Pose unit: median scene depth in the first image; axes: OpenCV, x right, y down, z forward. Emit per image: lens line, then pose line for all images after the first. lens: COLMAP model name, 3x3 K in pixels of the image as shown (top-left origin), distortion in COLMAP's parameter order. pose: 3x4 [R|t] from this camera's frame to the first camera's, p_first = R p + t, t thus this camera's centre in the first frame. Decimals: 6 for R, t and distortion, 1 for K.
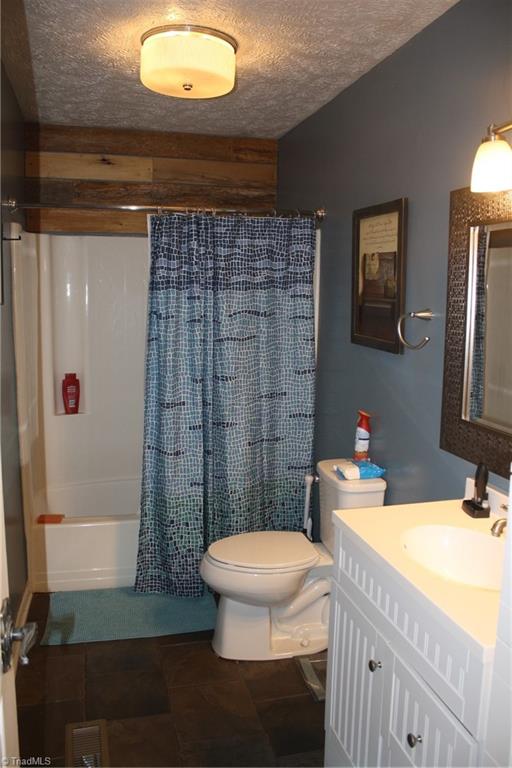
lens RADIAL K [[639.6, 0, 256.0], [0, 639.6, 384.0], [0, 0, 1]] dist [-0.168056, 0.155456]
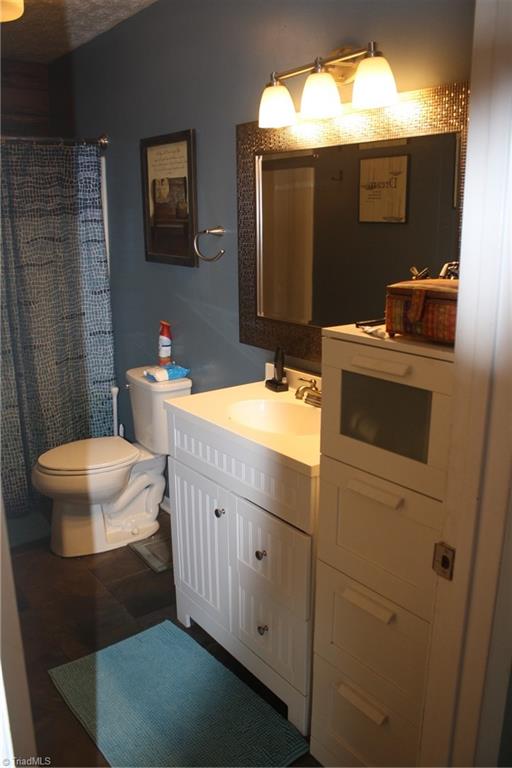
lens RADIAL K [[639.6, 0, 256.0], [0, 639.6, 384.0], [0, 0, 1]] dist [-0.168056, 0.155456]
pose [[0.924976, -0.115944, 0.361906, -0.100309], [0.073343, 0.988882, 0.129355, 0.018924], [-0.372880, -0.093107, 0.923196, -0.110676]]
